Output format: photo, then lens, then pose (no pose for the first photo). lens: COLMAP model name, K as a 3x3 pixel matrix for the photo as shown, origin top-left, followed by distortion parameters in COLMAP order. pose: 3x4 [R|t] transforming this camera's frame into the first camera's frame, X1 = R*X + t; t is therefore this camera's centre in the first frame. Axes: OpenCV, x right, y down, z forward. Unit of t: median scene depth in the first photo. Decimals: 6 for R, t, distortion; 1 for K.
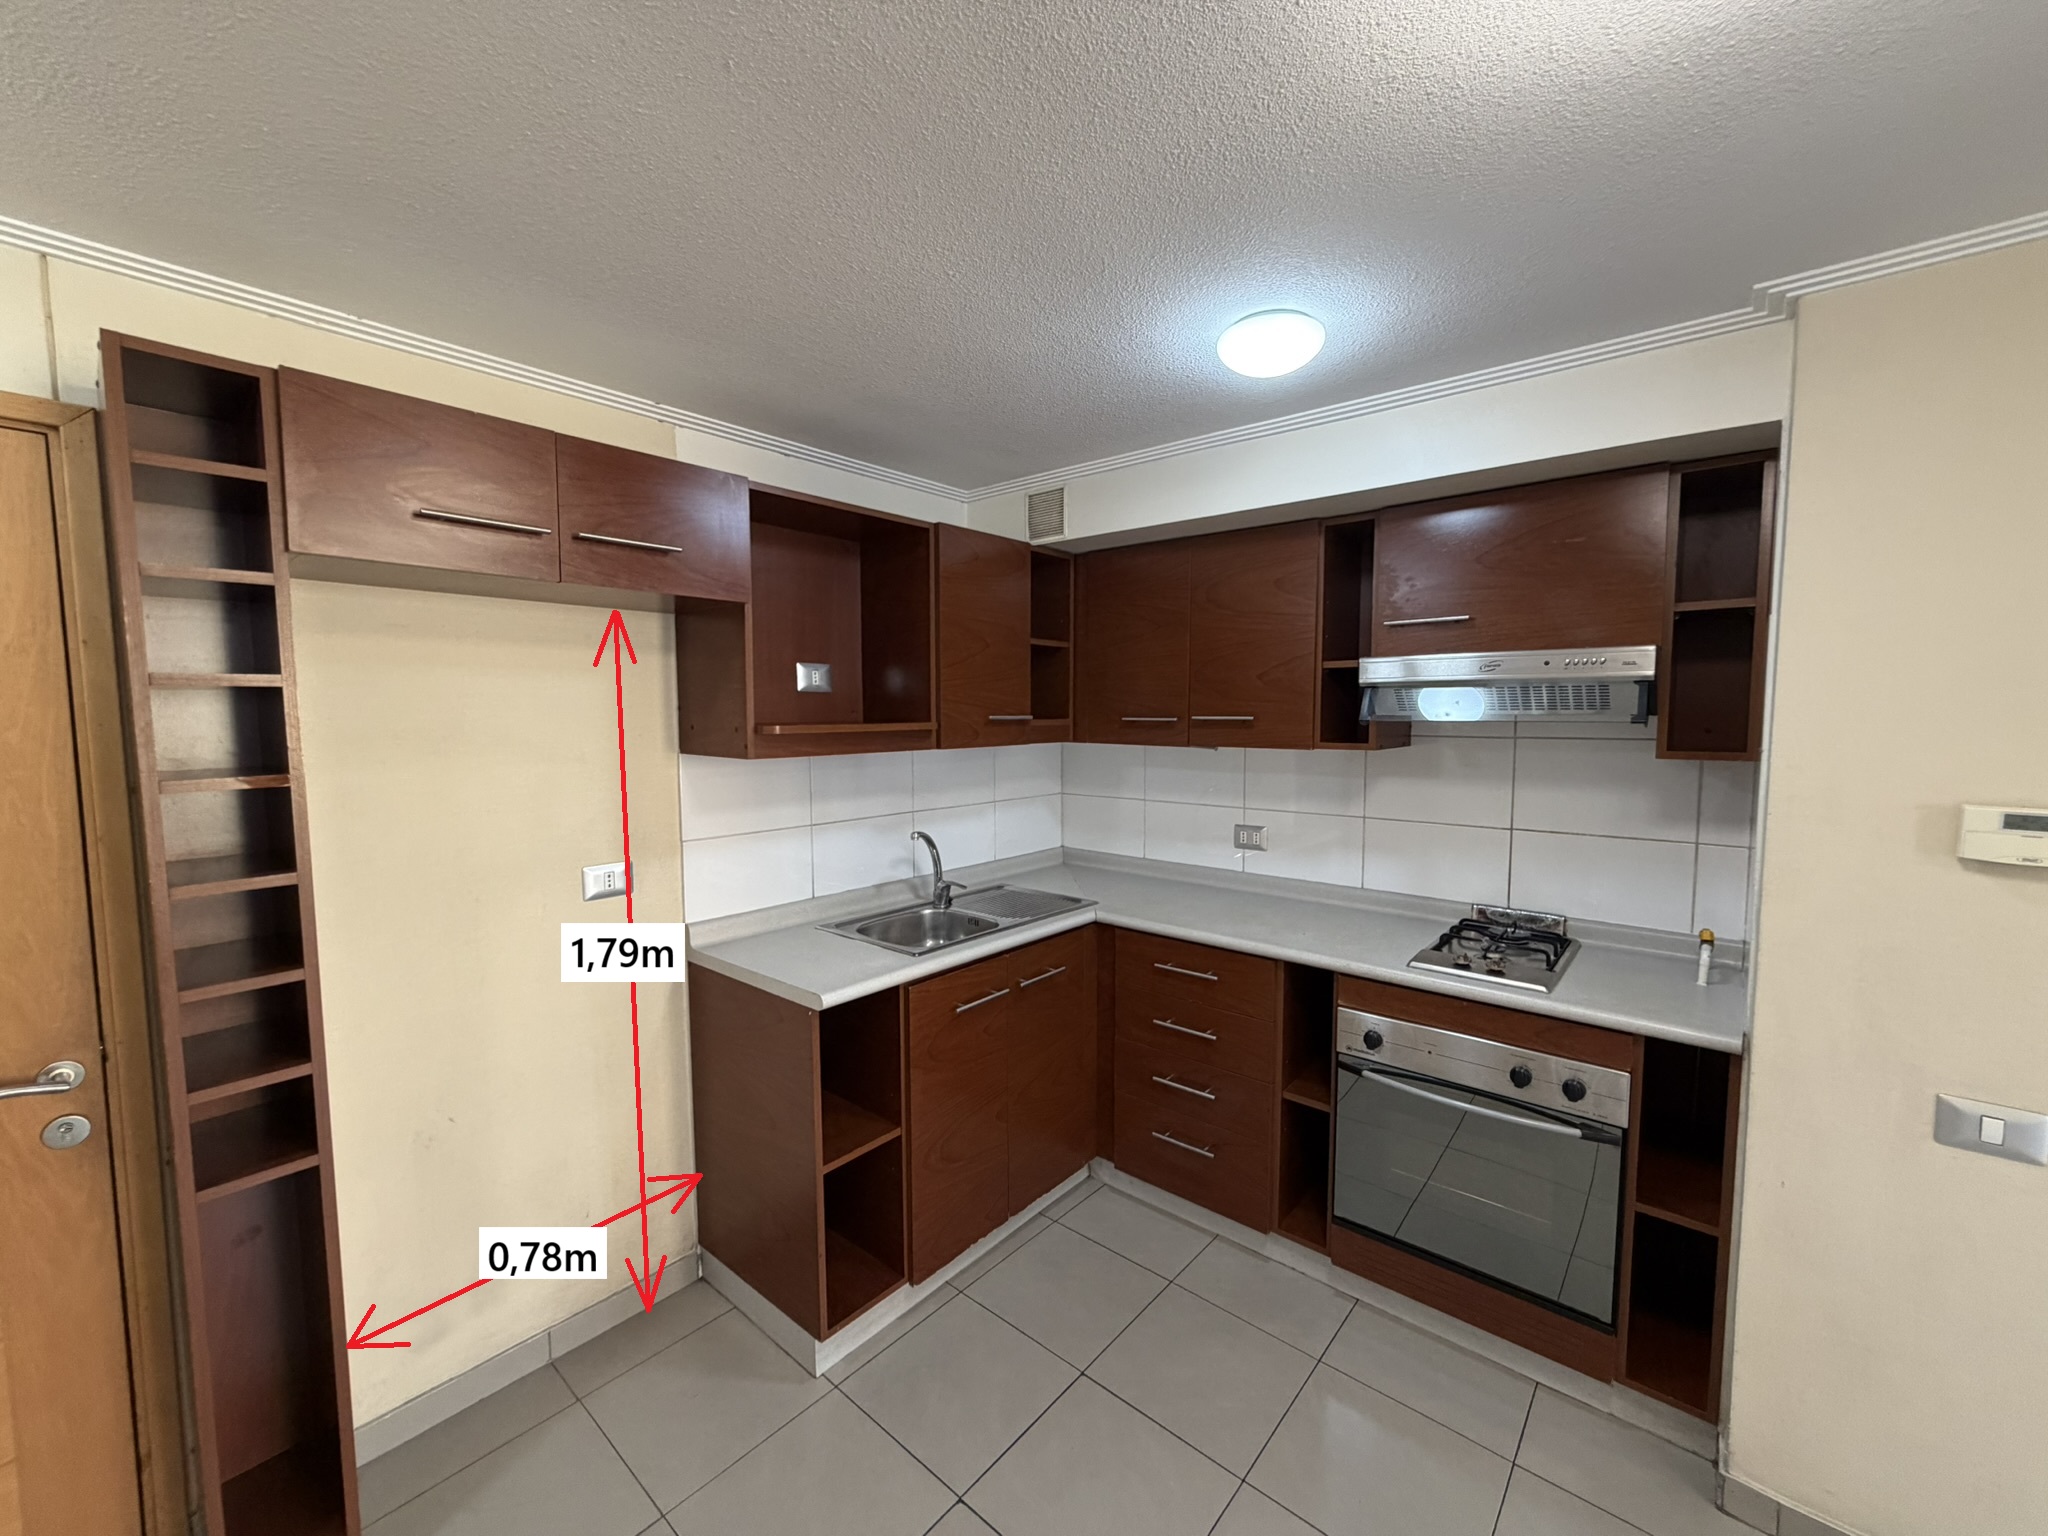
lens RADIAL K [[815.2, 0, 1016.8], [0, 815.2, 771.8], [0, 0, 1]] dist [-0.002045, 0.000541]
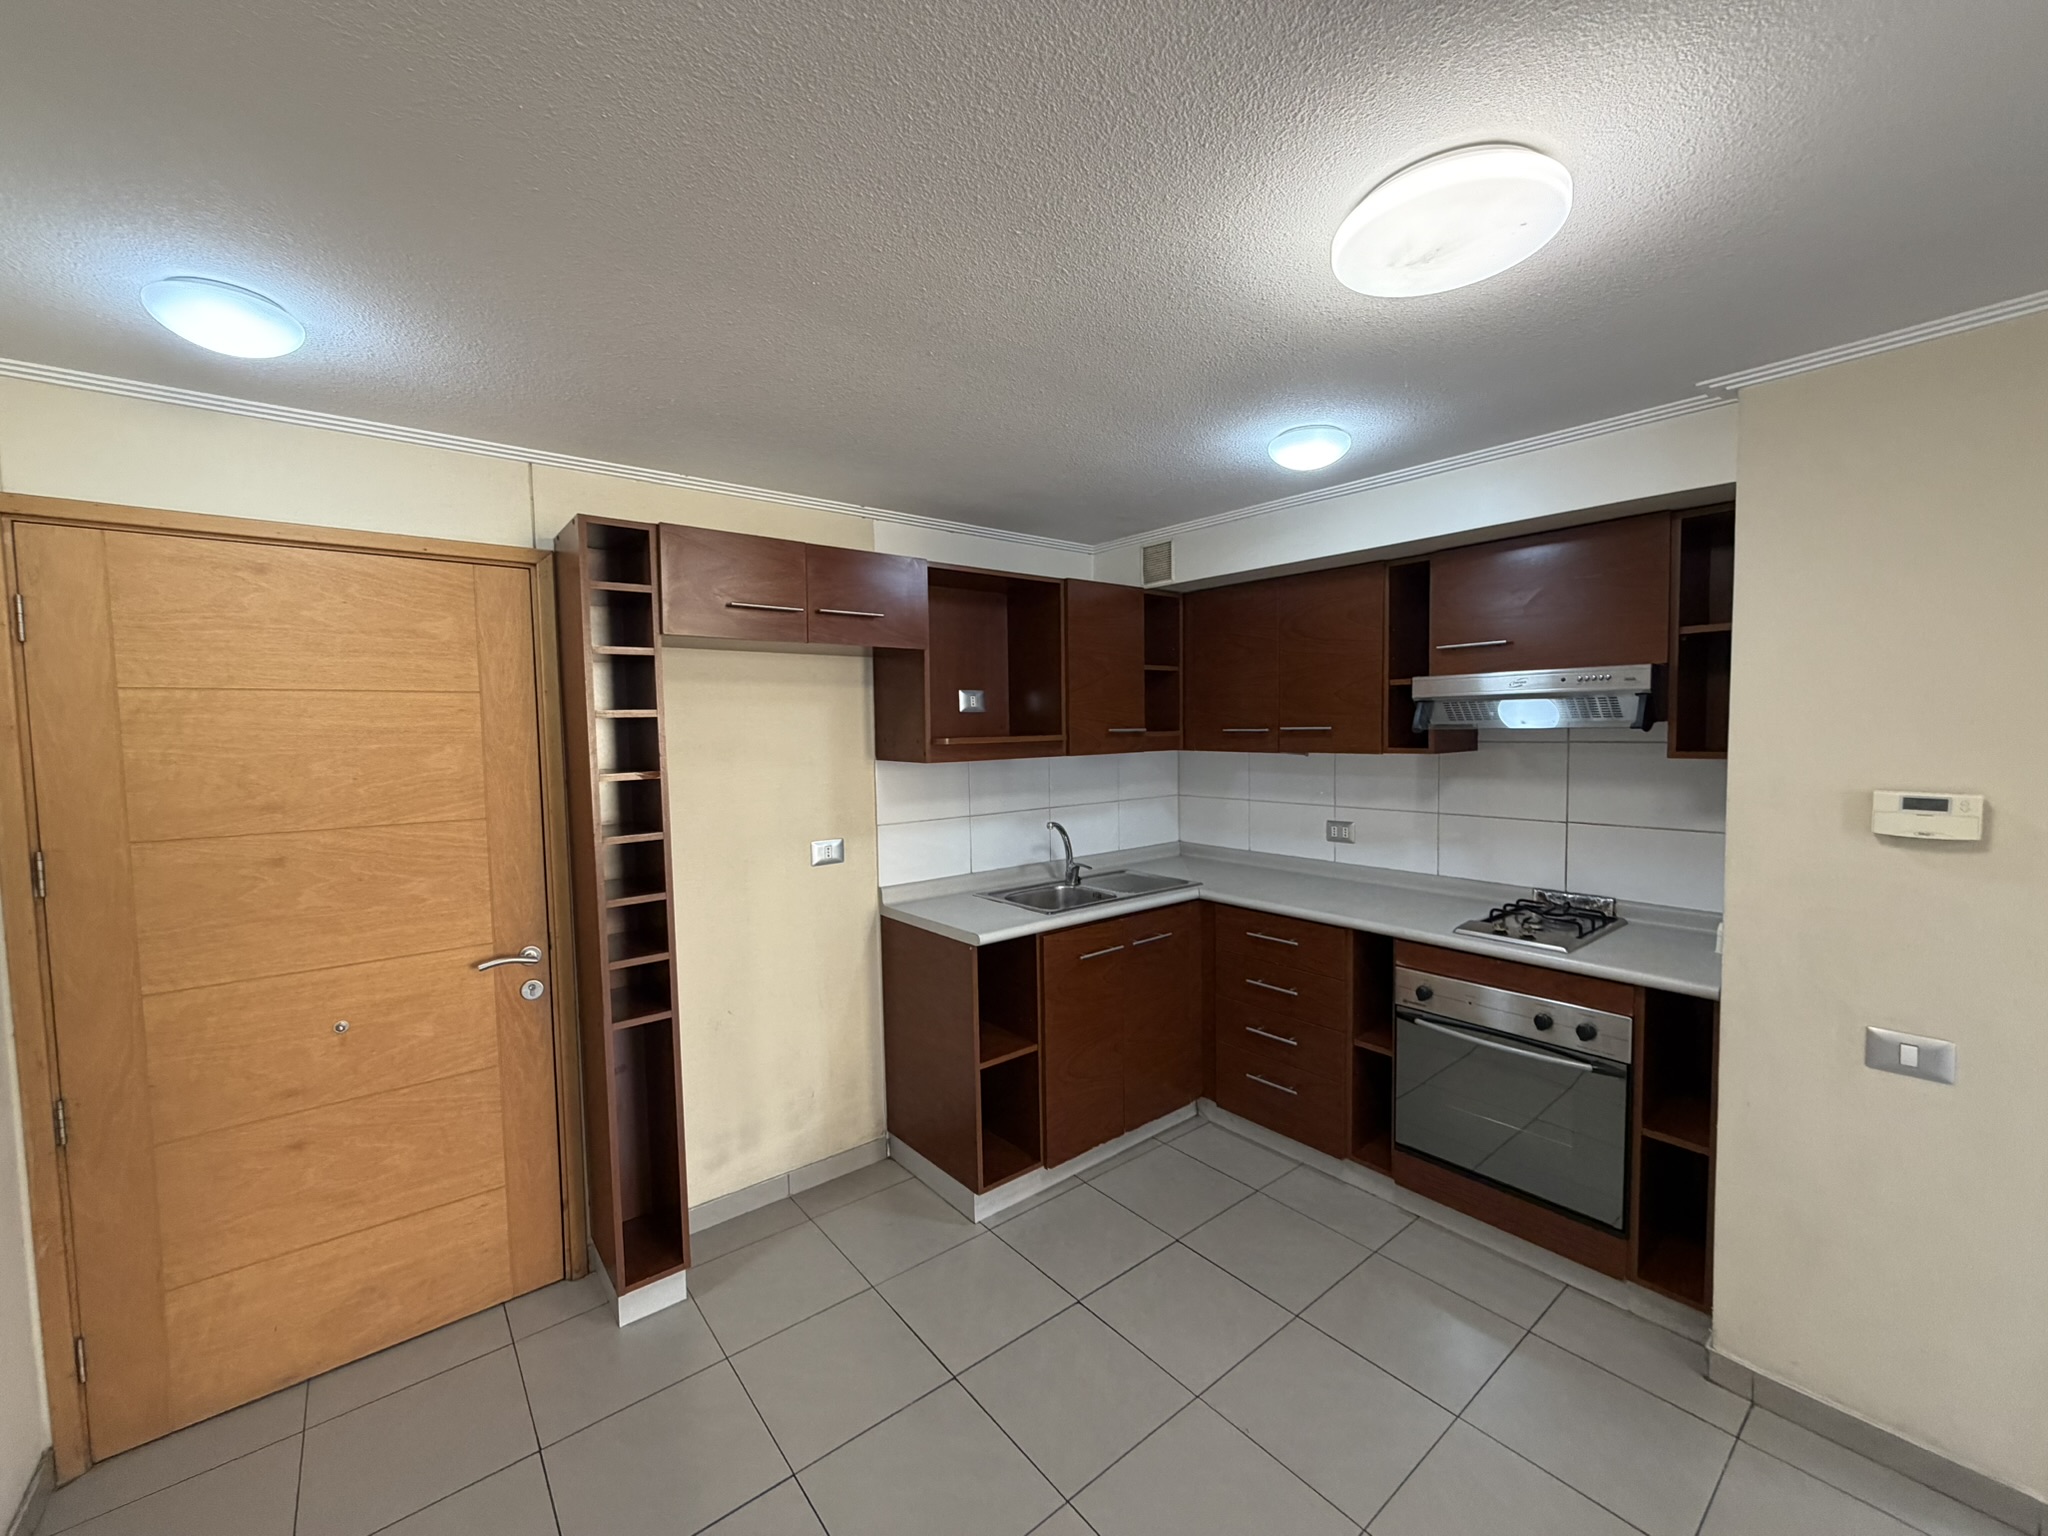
lens RADIAL K [[815.2, 0, 1016.8], [0, 815.2, 771.8], [0, 0, 1]] dist [-0.002045, 0.000541]
pose [[0.983809, -0.003563, -0.179184, 0.059881], [0.000628, 0.999865, -0.016436, 0.020072], [0.179218, 0.016057, 0.983678, -0.295416]]
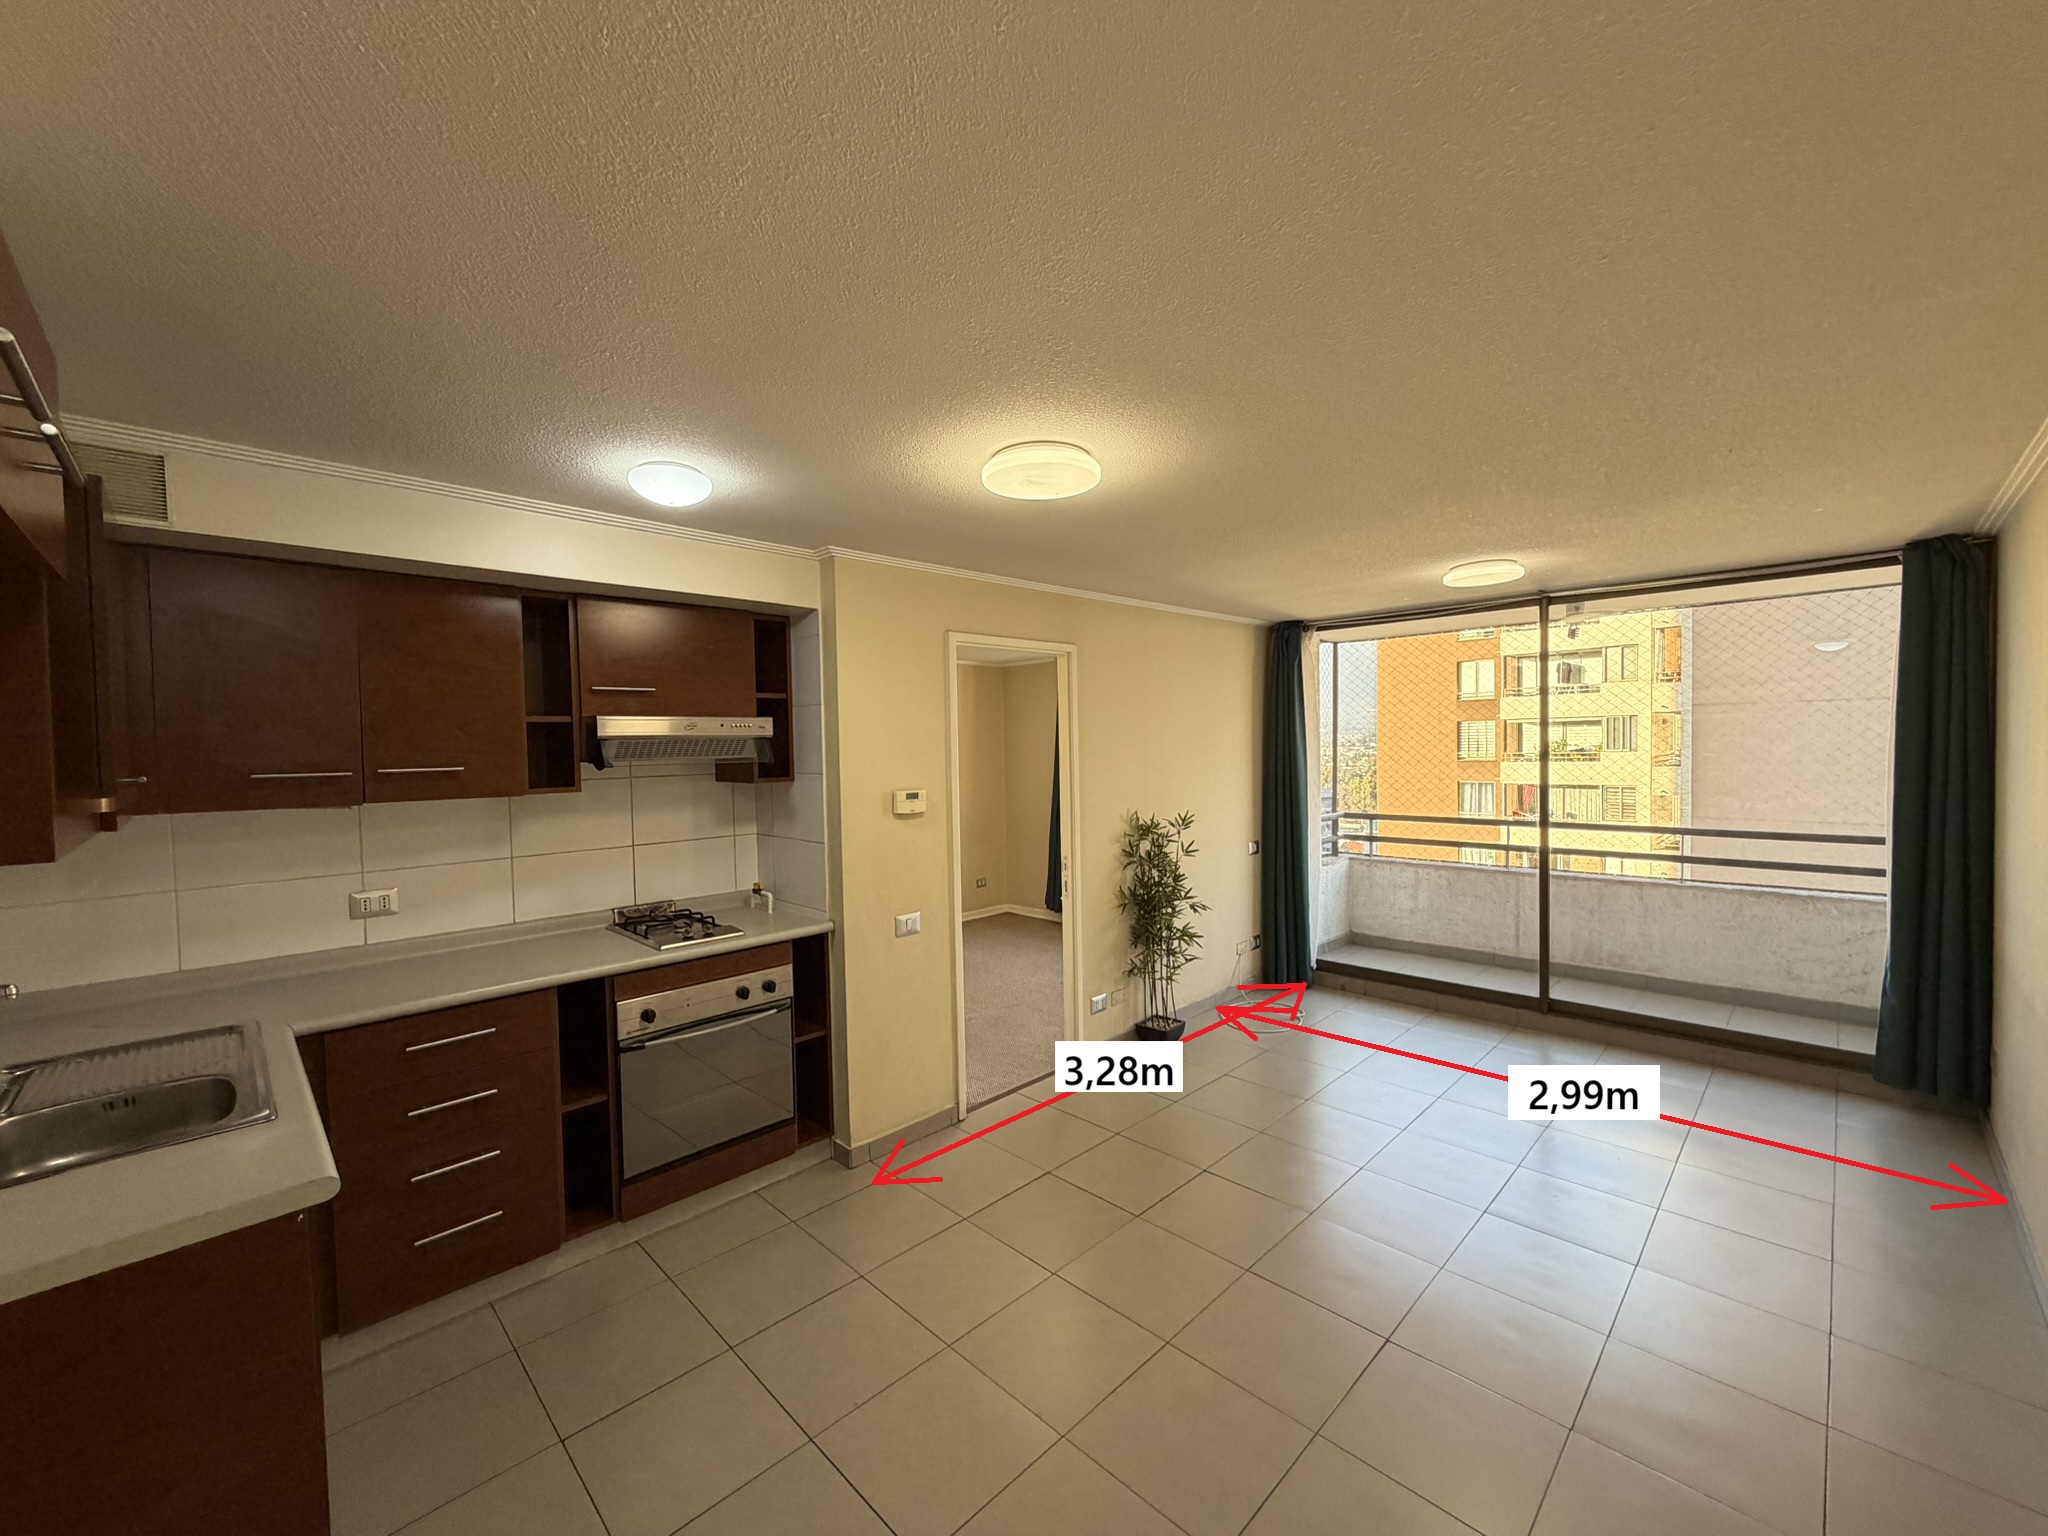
lens RADIAL K [[815.2, 0, 1016.8], [0, 815.2, 771.8], [0, 0, 1]] dist [-0.002045, 0.000541]
pose [[0.075837, -0.030511, 0.996653, -0.762519], [0.095051, 0.995201, 0.023234, -0.024513], [-0.992580, 0.092971, 0.078373, 0.289232]]
